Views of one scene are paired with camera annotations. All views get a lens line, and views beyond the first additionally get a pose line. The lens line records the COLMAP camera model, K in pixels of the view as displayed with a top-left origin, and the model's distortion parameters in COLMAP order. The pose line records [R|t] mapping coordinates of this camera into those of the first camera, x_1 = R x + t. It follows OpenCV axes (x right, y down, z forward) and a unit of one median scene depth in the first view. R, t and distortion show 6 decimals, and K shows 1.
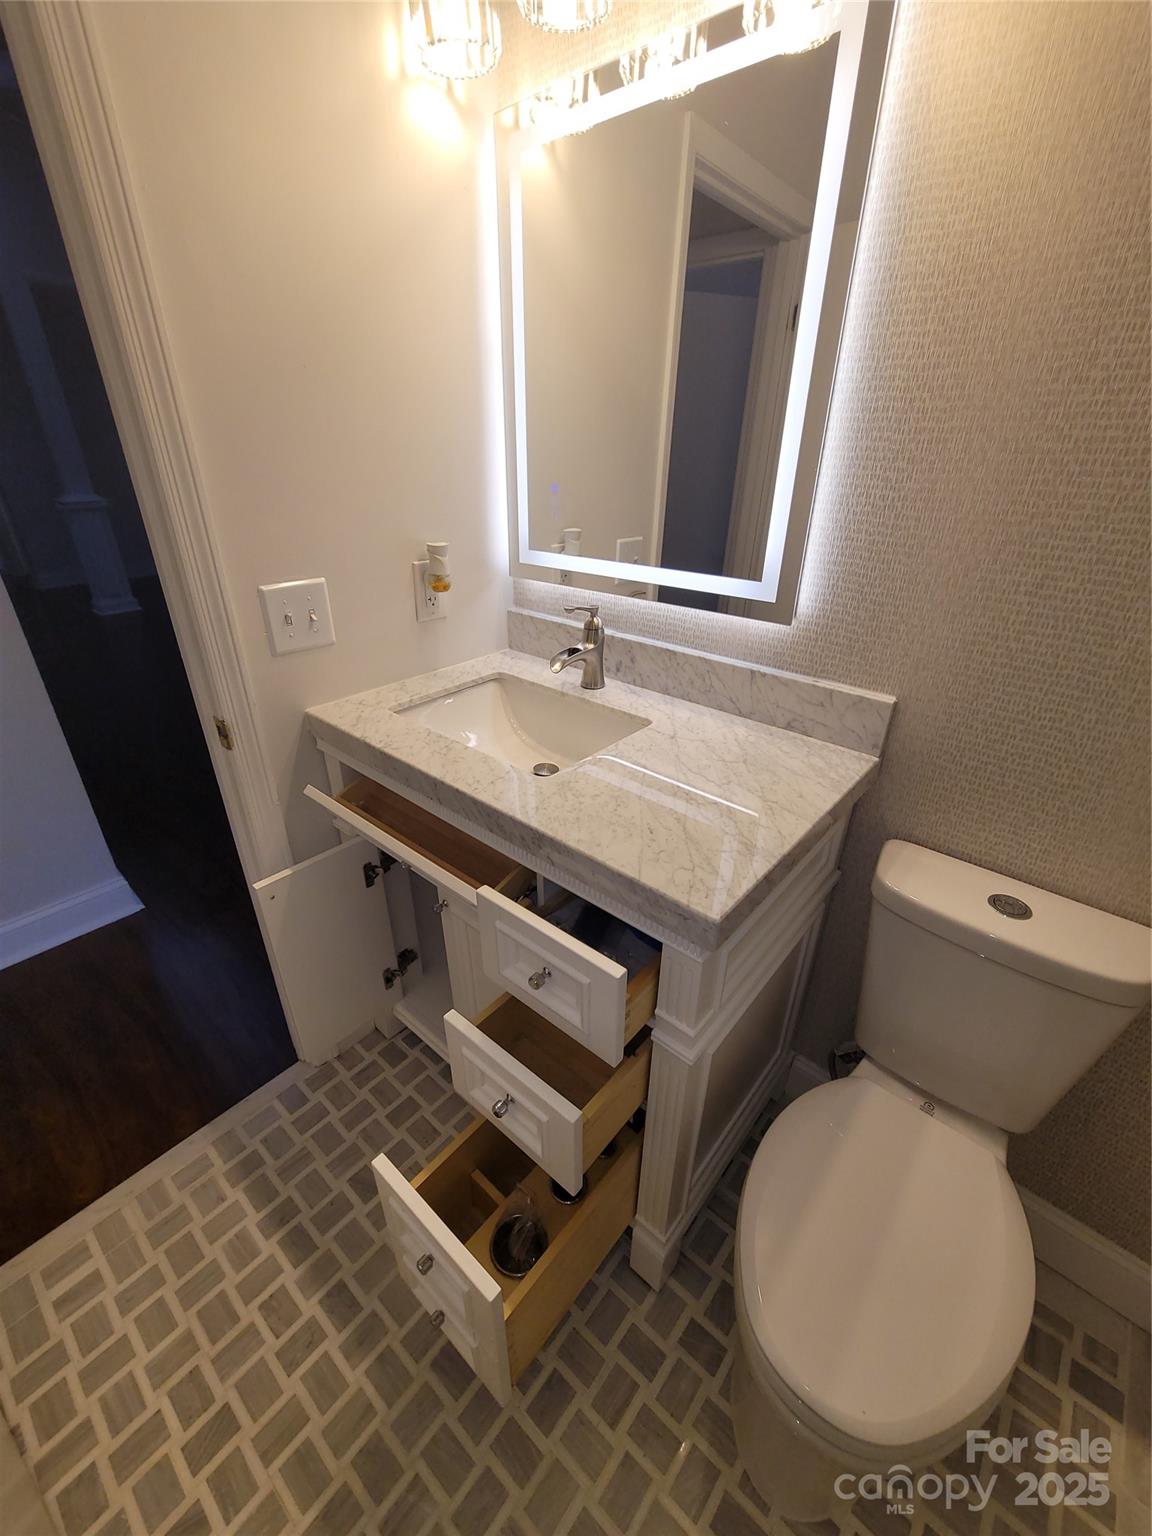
lens RADIAL K [[625.8, 0, 563.7], [0, 625.8, 779.8], [0, 0, 1]] dist [-0.001470, 0.000714]
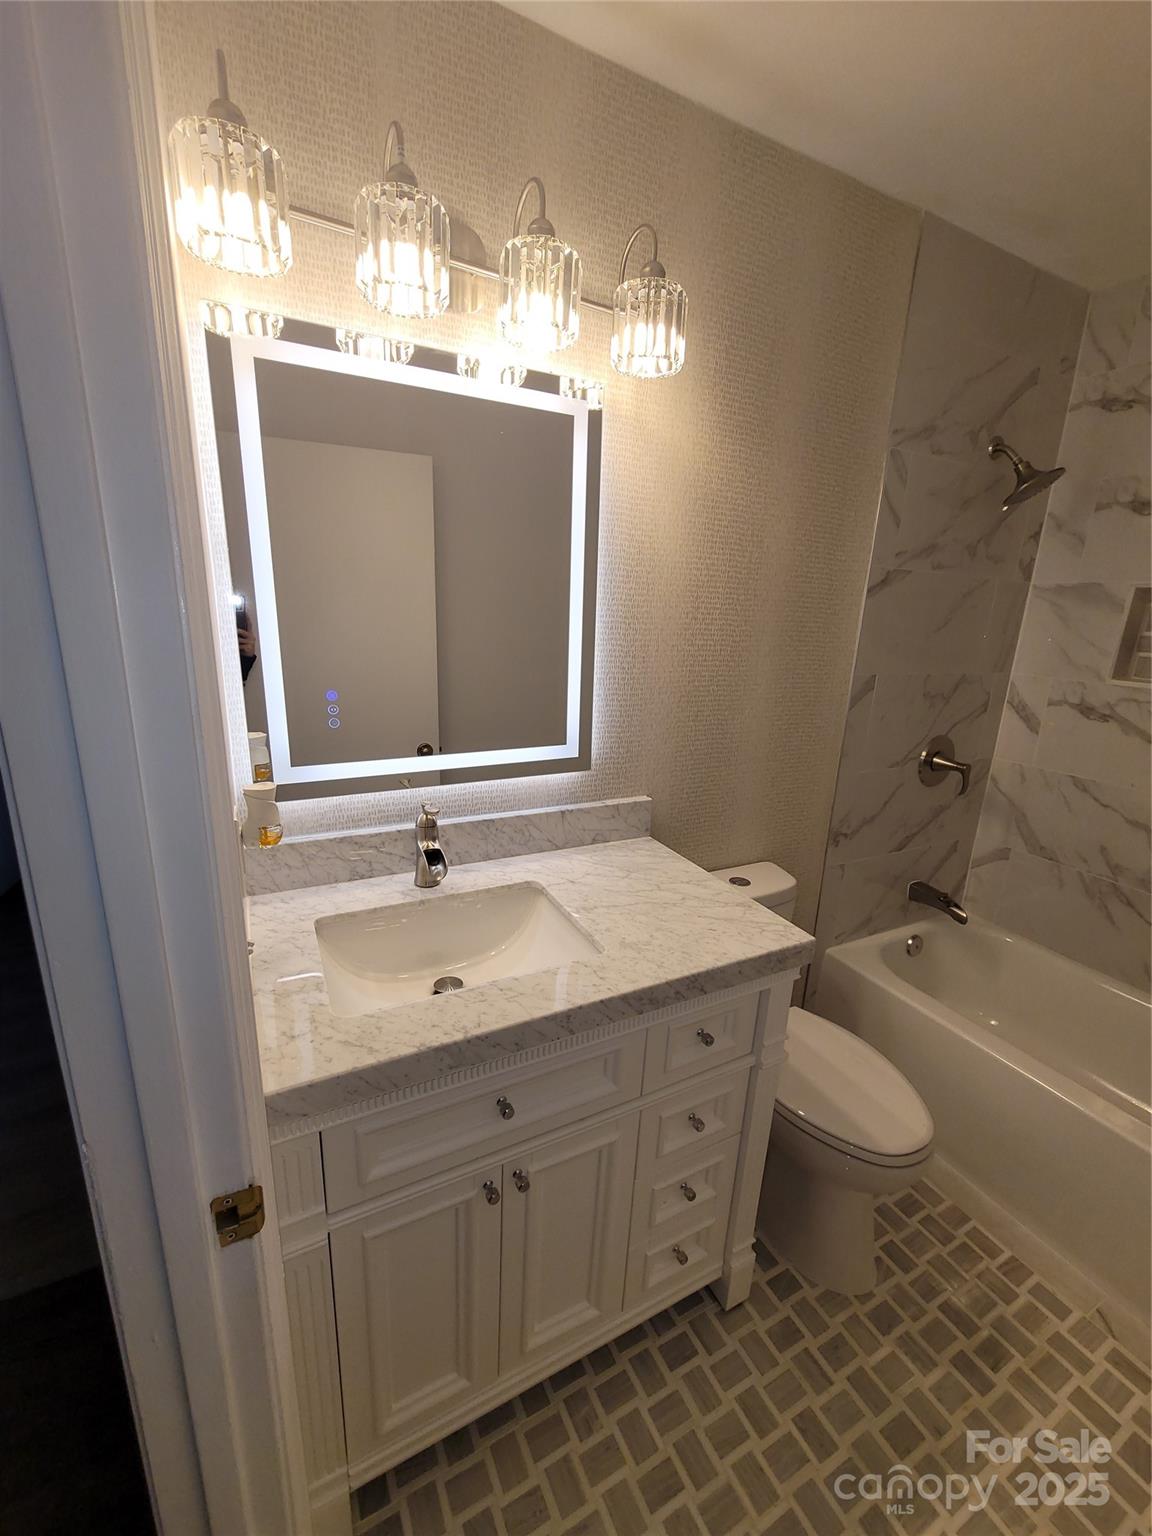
lens RADIAL K [[625.8, 0, 562.4], [0, 625.8, 766.5], [0, 0, 1]] dist [-0.001470, 0.000714]
pose [[0.369886, -0.213612, 0.904187, -0.807792], [0.422524, 0.905422, 0.041057, -0.306168], [-0.827441, 0.366854, 0.425159, 0.435452]]
